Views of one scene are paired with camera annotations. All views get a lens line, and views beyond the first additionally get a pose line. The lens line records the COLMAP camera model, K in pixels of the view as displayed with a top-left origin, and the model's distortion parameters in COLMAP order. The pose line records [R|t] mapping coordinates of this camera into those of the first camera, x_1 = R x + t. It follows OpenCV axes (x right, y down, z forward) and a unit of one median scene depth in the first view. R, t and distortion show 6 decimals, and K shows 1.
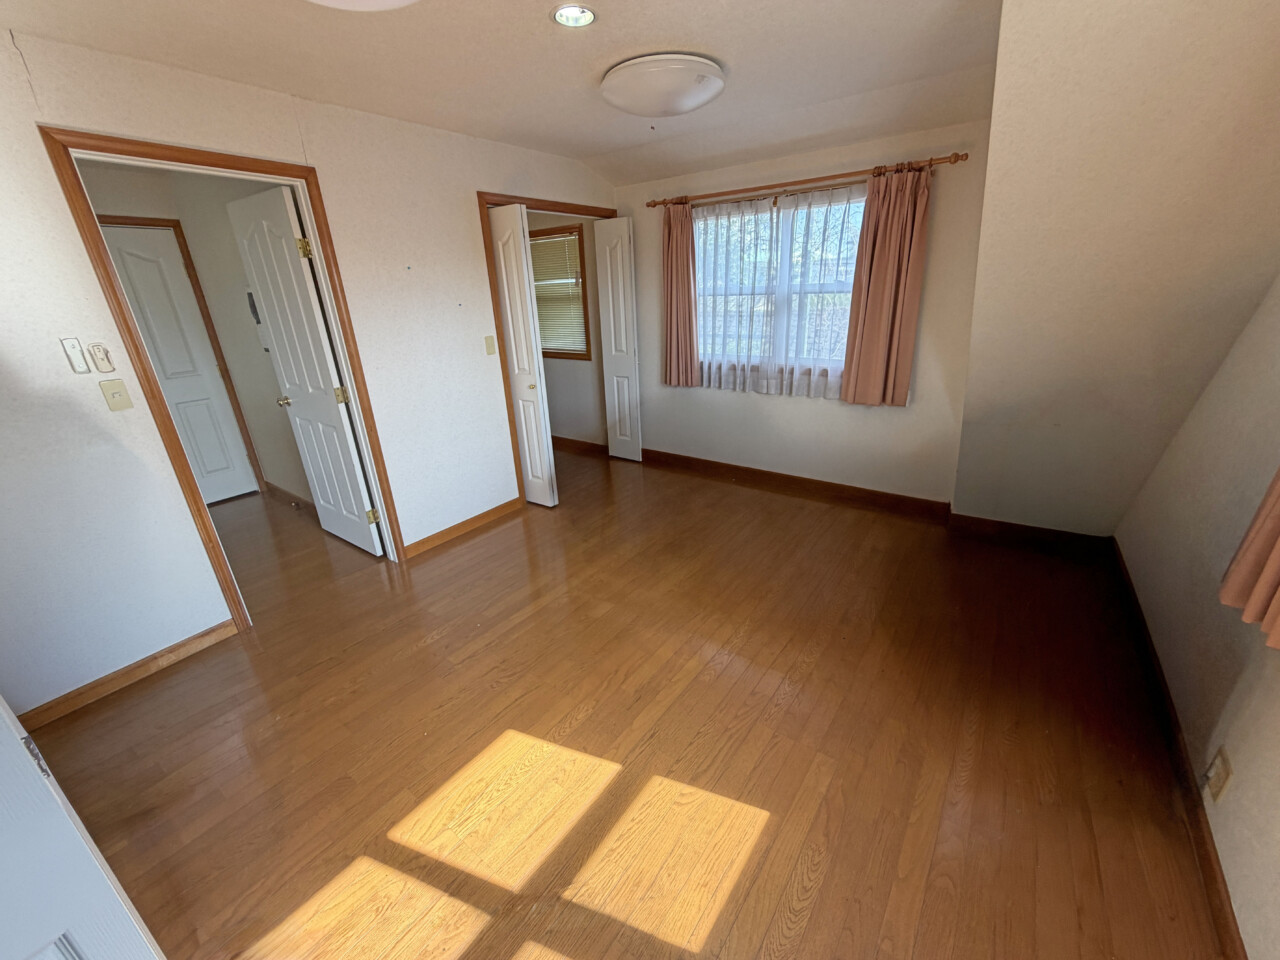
lens RADIAL K [[510.7, 0, 634.8], [0, 510.7, 482.5], [0, 0, 1]] dist [0.000546, 0.000269]
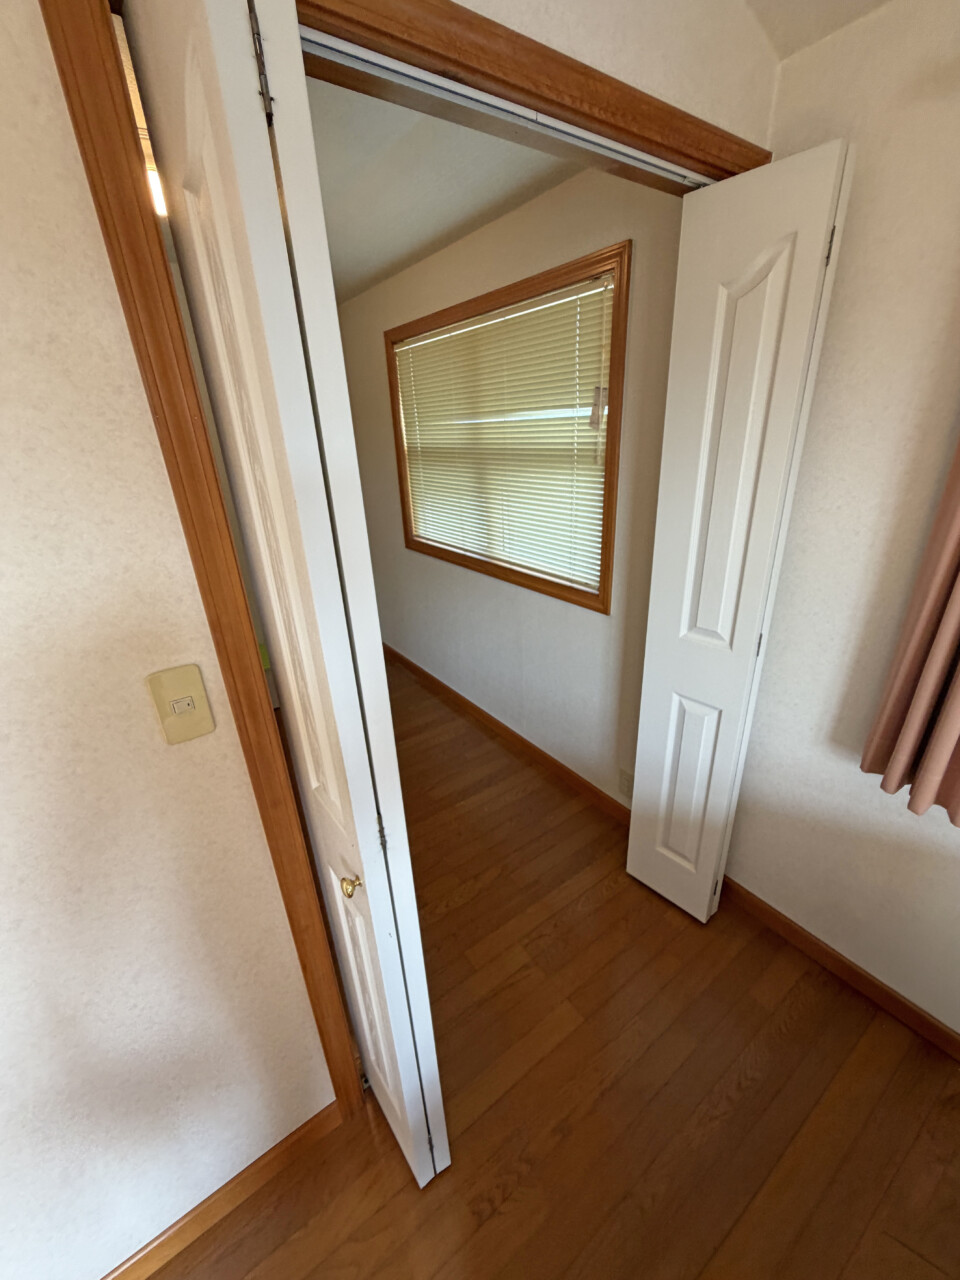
lens RADIAL K [[510.7, 0, 485.4], [0, 510.7, 643.1], [0, 0, 1]] dist [0.000546, 0.000269]
pose [[0.957937, 0.116724, -0.262168, -0.073984], [-0.103879, 0.992632, 0.062382, -0.244989], [0.267518, -0.032524, 0.963004, 0.620611]]
